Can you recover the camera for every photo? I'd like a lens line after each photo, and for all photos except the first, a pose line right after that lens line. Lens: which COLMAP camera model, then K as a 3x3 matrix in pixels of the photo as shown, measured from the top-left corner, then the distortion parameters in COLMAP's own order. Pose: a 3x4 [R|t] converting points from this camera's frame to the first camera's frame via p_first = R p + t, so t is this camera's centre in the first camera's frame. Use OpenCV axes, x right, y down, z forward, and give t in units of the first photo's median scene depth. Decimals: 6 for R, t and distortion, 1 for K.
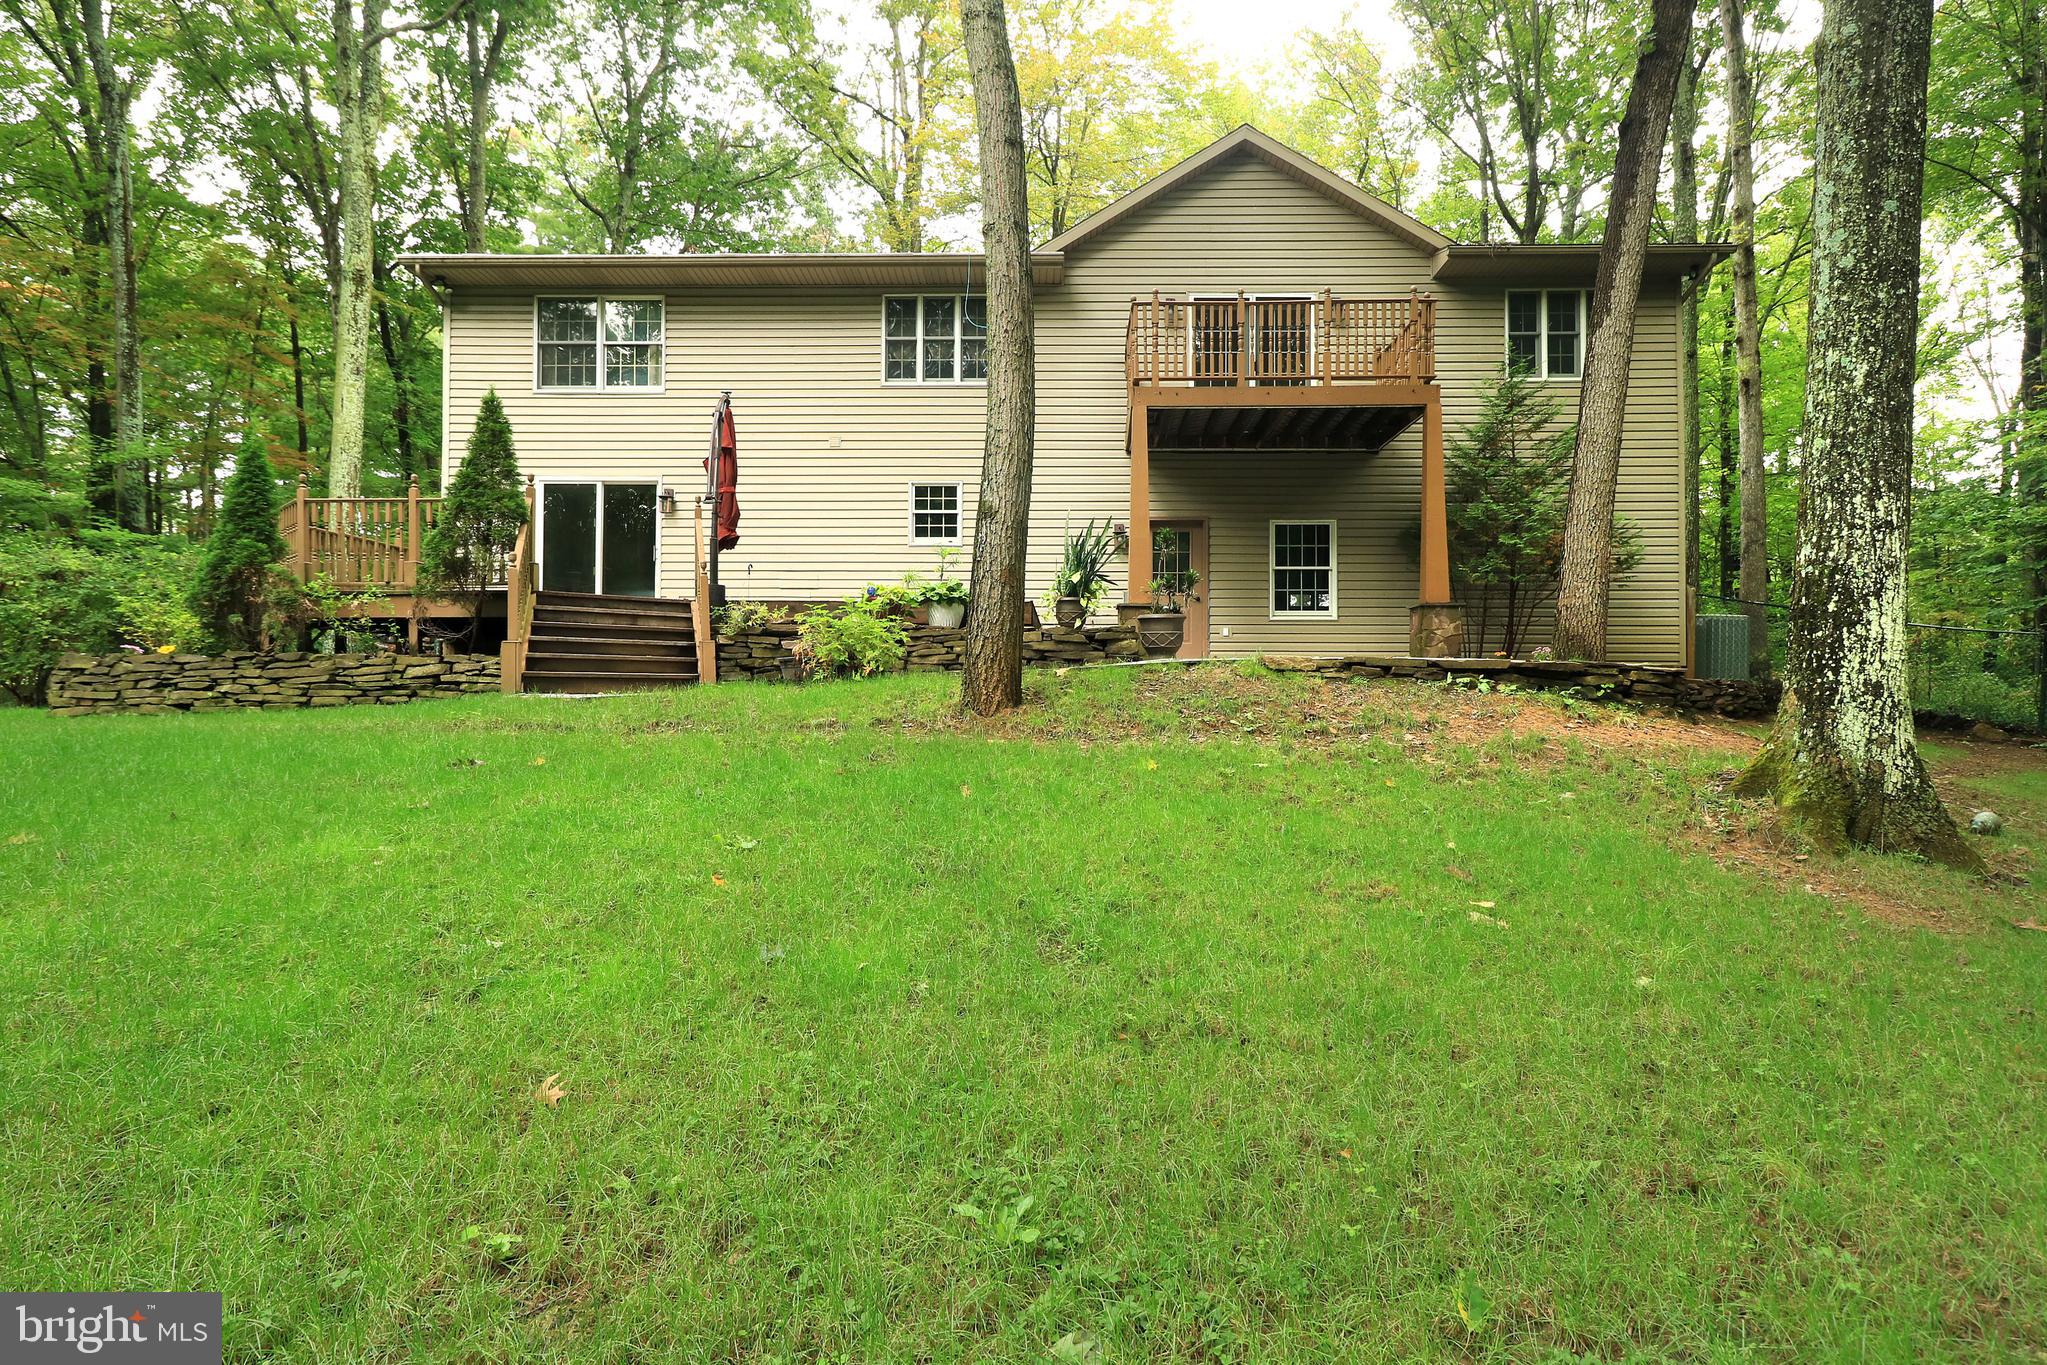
lens RADIAL K [[1072.5, 0, 1023.5], [0, 1072.5, 682.5], [0, 0, 1]] dist [-0.001574, 0.000139]
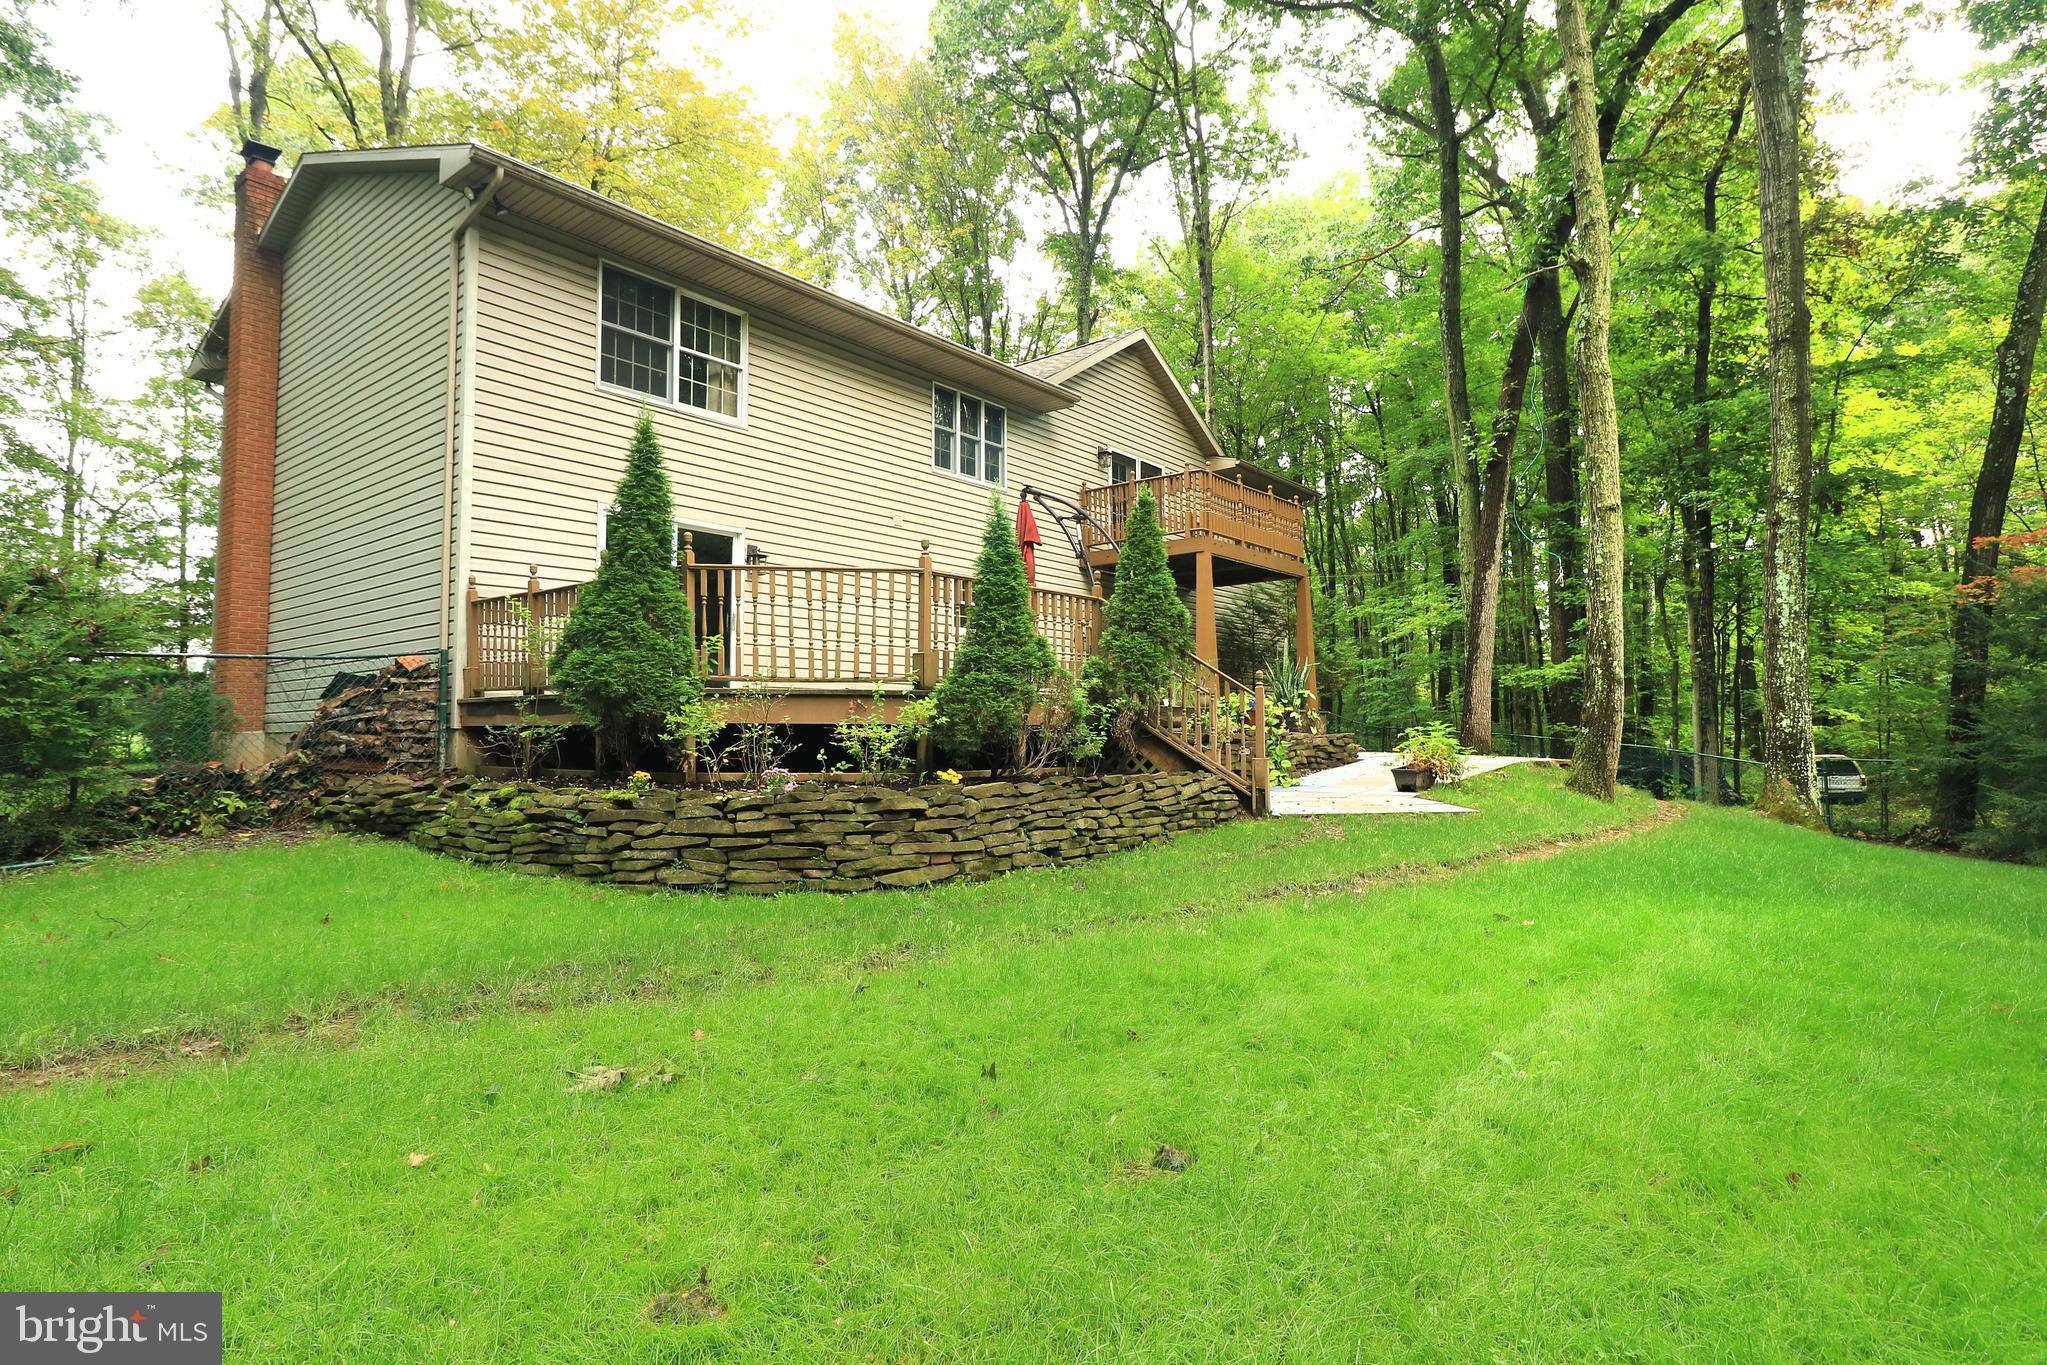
lens RADIAL K [[1072.5, 0, 1023.5], [0, 1072.5, 682.5], [0, 0, 1]] dist [-0.001574, 0.000139]
pose [[0.613123, 0.033761, 0.789266, -0.856104], [-0.001793, 0.999143, -0.041345, -0.040872], [-0.789985, 0.023935, 0.612658, 0.329613]]
